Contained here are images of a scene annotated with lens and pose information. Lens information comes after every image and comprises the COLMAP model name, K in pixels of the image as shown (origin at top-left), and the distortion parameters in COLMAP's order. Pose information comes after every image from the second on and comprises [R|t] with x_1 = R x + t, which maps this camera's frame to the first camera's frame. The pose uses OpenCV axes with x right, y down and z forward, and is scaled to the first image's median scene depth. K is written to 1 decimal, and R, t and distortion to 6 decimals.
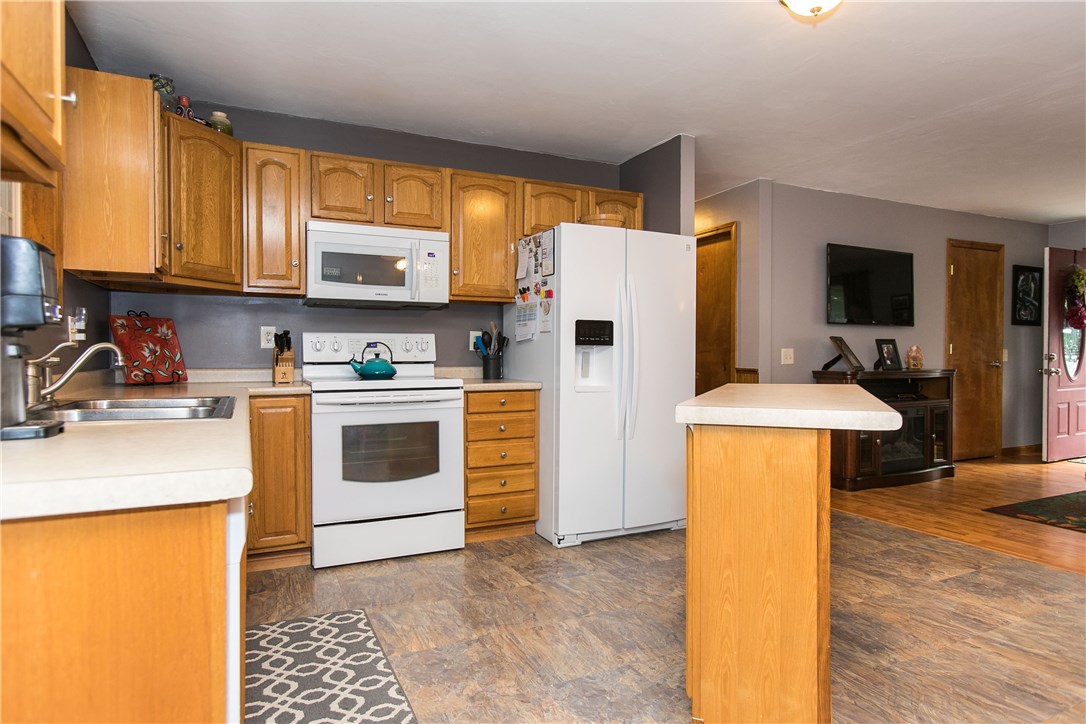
lens RADIAL K [[618.0, 0, 537.7], [0, 618.0, 362.4], [0, 0, 1]] dist [-0.000584, 0.000627]
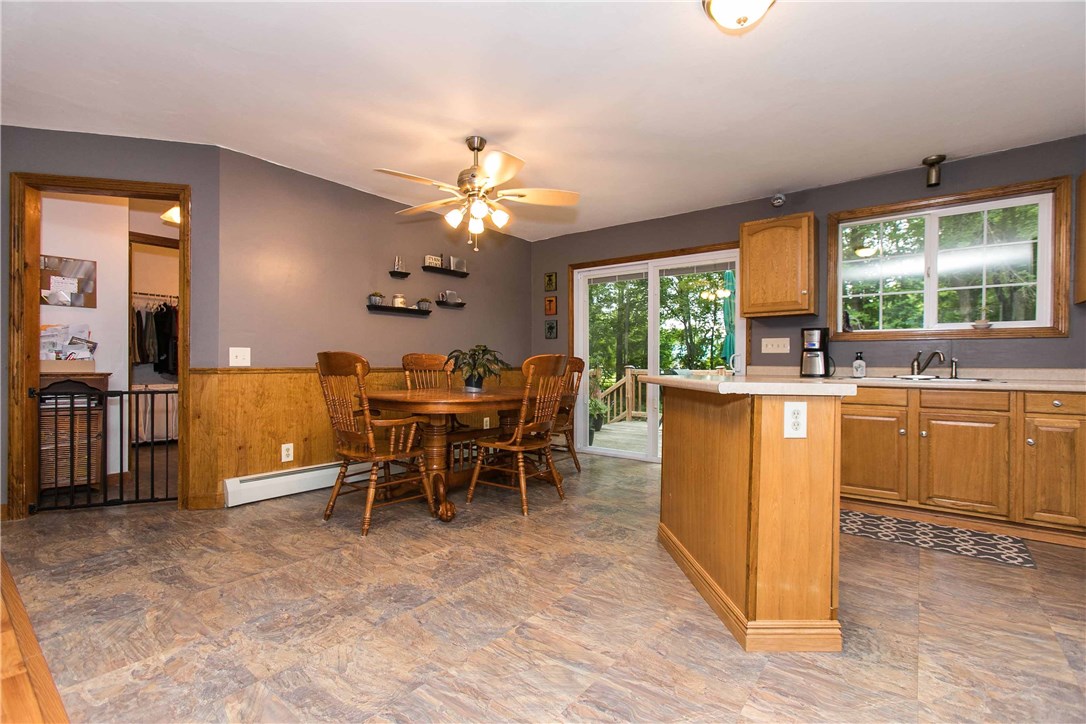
lens RADIAL K [[489.9, 0, 543.2], [0, 489.9, 363.7], [0, 0, 1]] dist [-0.014308, 0.011636]
pose [[-0.894872, -0.002677, -0.446315, 0.844724], [-0.011203, 0.999802, 0.016465, 0.000724], [0.446183, 0.019735, -0.894724, 1.210638]]
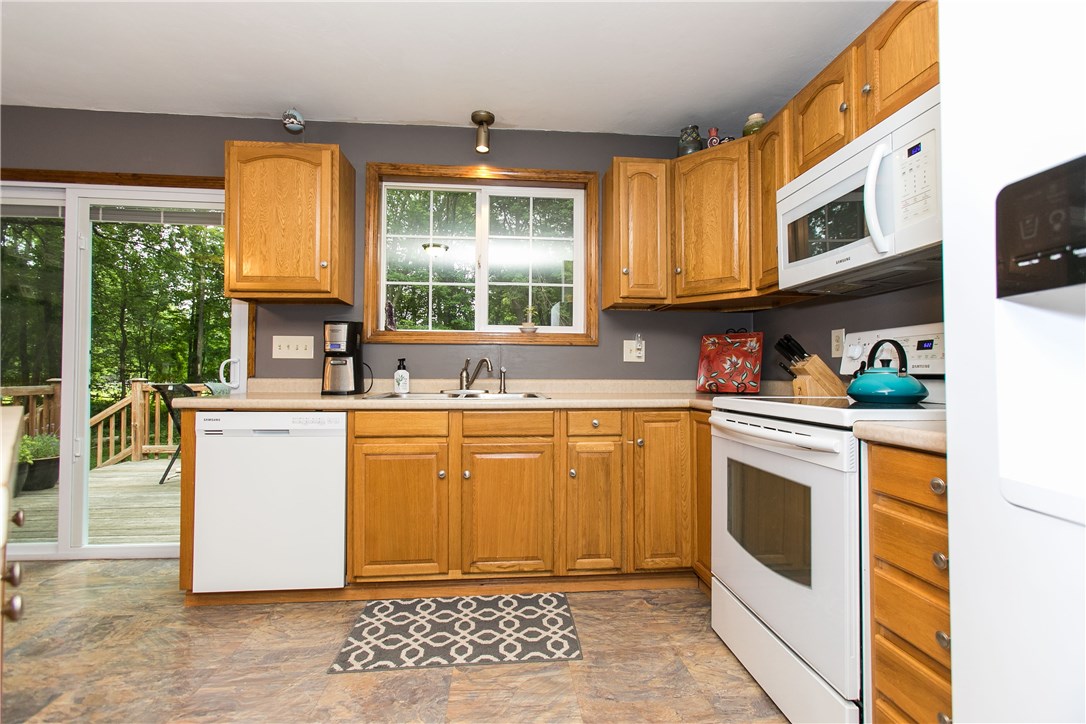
lens RADIAL K [[489.9, 0, 543.2], [0, 489.9, 363.7], [0, 0, 1]] dist [-0.014308, 0.011636]
pose [[-0.345591, -0.022624, -0.938113, 0.325395], [-0.017483, 0.999691, -0.017668, 0.003216], [0.938222, 0.010295, -0.345880, 1.012268]]
